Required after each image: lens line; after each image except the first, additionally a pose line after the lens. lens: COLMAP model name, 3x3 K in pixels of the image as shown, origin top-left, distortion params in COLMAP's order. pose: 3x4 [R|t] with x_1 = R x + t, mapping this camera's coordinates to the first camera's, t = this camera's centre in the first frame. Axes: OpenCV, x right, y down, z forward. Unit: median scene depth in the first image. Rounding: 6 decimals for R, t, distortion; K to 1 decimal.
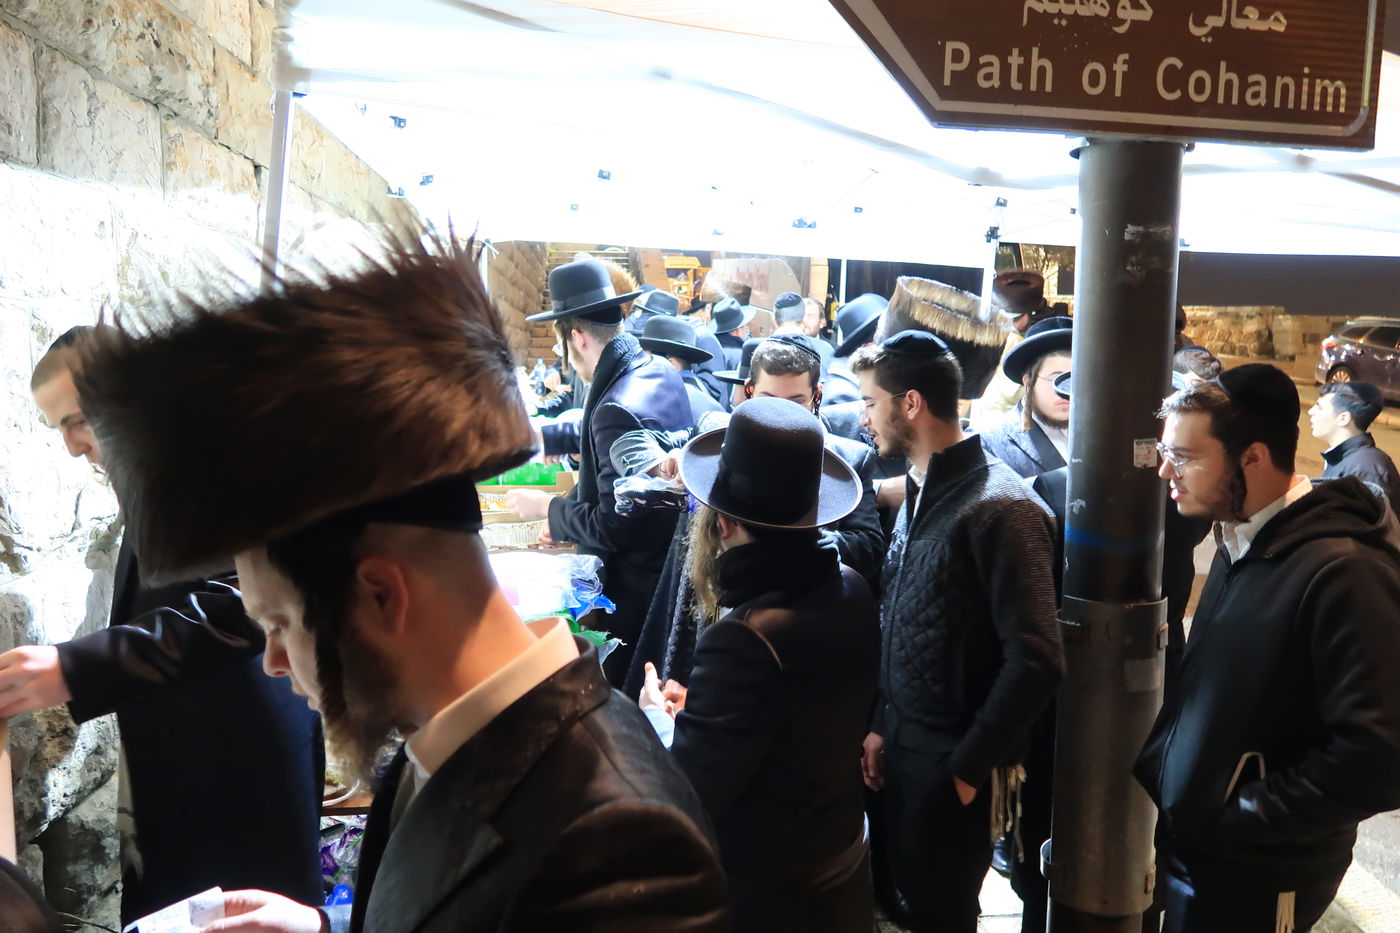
lens RADIAL K [[964.0, 0, 700.0], [0, 964.0, 466.5], [0, 0, 1]] dist [-0.026567, 0.001867]
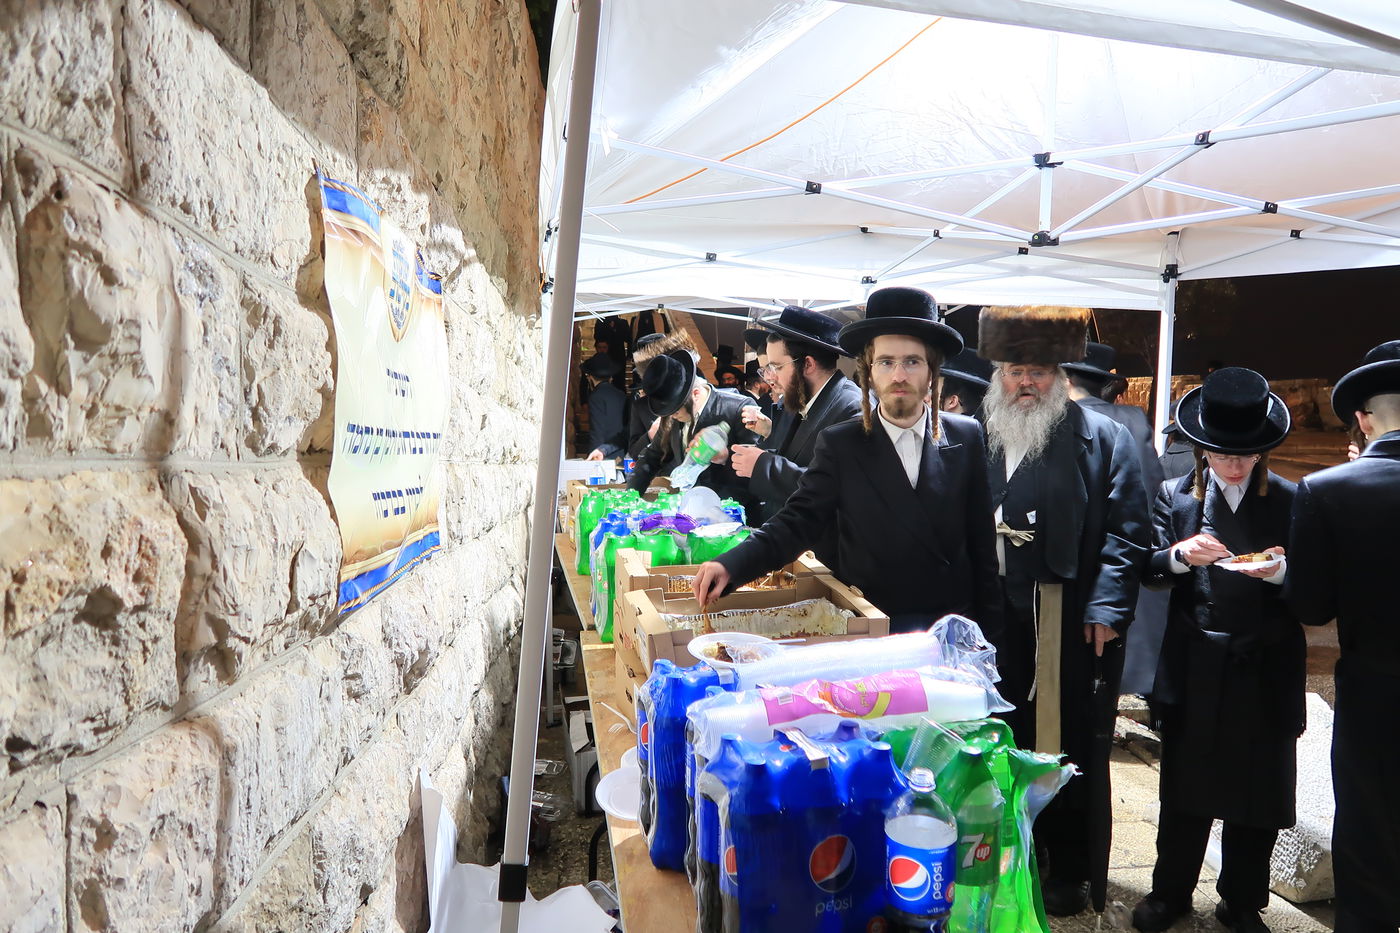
lens RADIAL K [[964.0, 0, 700.0], [0, 964.0, 466.5], [0, 0, 1]] dist [-0.026567, 0.001867]
pose [[0.999298, -0.037079, -0.005323, -0.372937], [0.036301, 0.993631, -0.106673, 0.047429], [0.009245, 0.106405, 0.994280, 0.344628]]
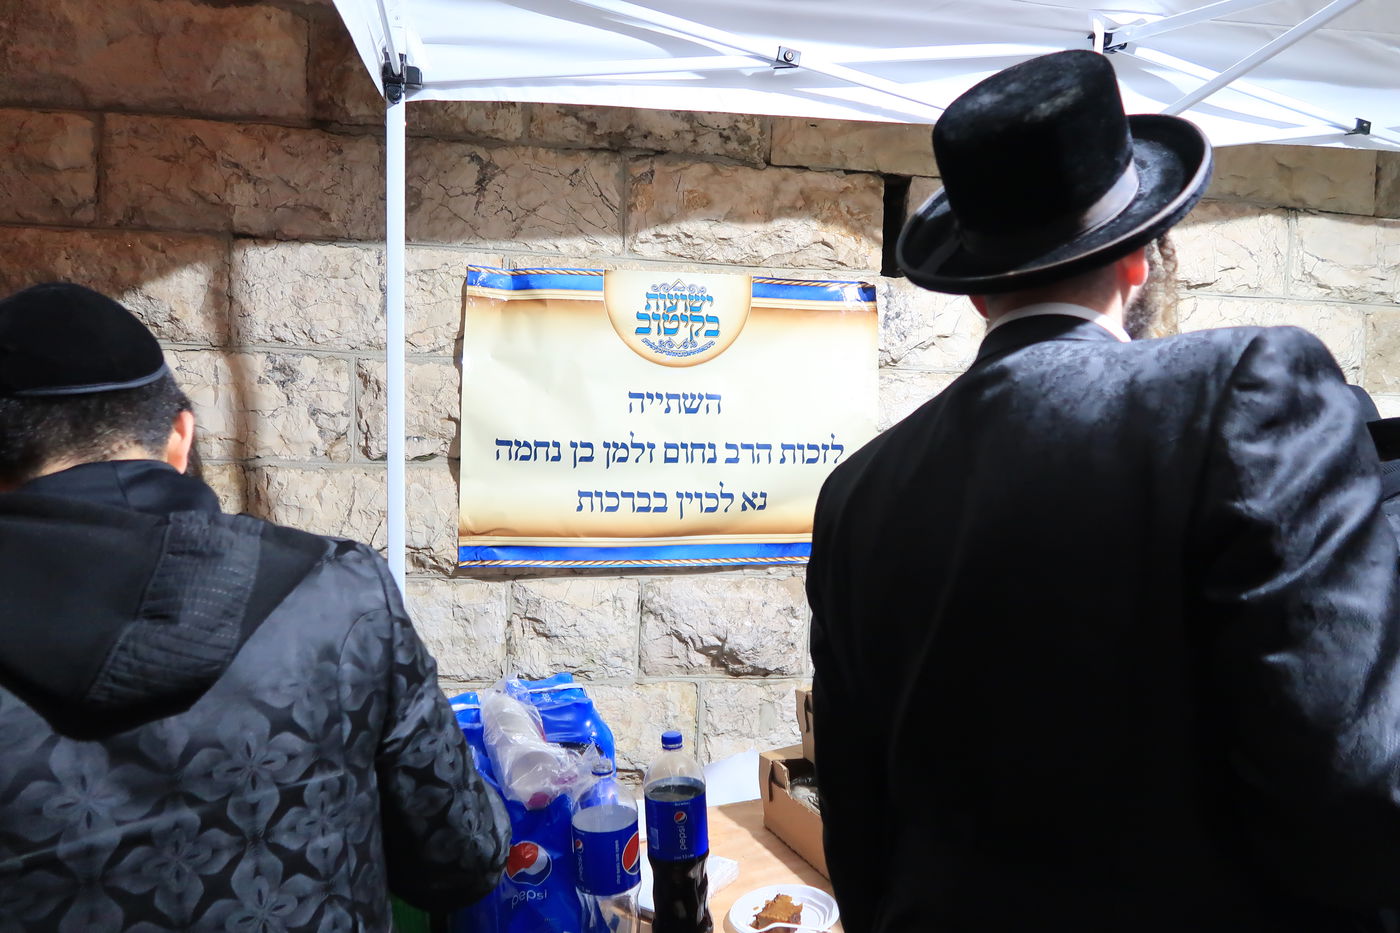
lens RADIAL K [[964.0, 0, 700.0], [0, 964.0, 466.5], [0, 0, 1]] dist [-0.026567, 0.001867]
pose [[0.080493, 0.009969, -0.996705, 0.520482], [-0.133946, 0.990988, -0.000906, -0.085293], [0.987714, 0.133577, 0.081103, 1.295366]]
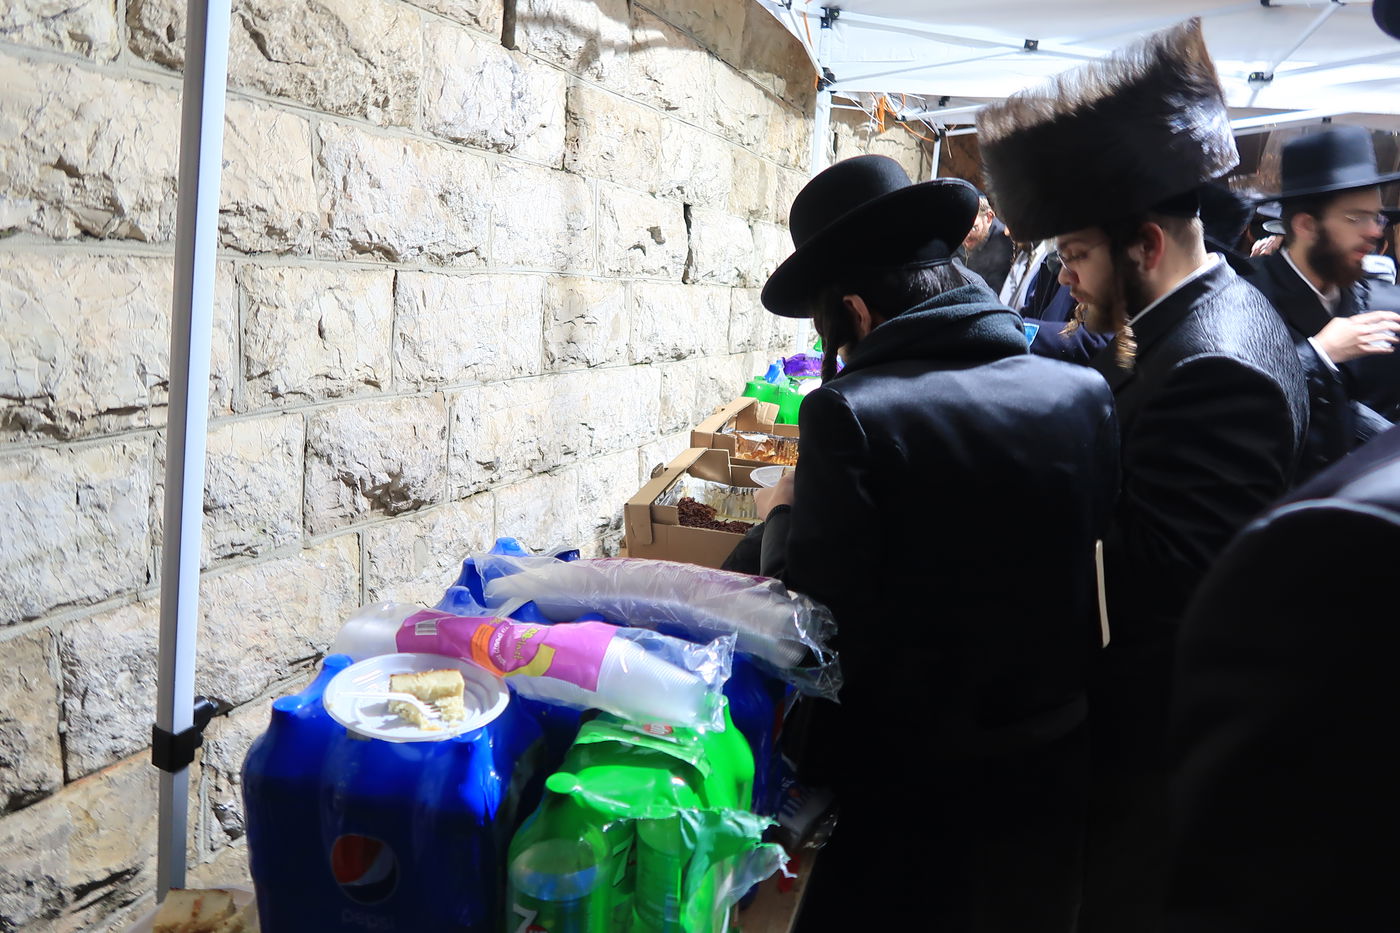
lens RADIAL K [[964.0, 0, 700.0], [0, 964.0, 466.5], [0, 0, 1]] dist [-0.026567, 0.001867]
pose [[0.878796, 0.139810, -0.456257, 0.044638], [-0.112215, 0.989852, 0.087181, -0.004710], [0.463816, -0.025415, 0.885567, 0.701868]]
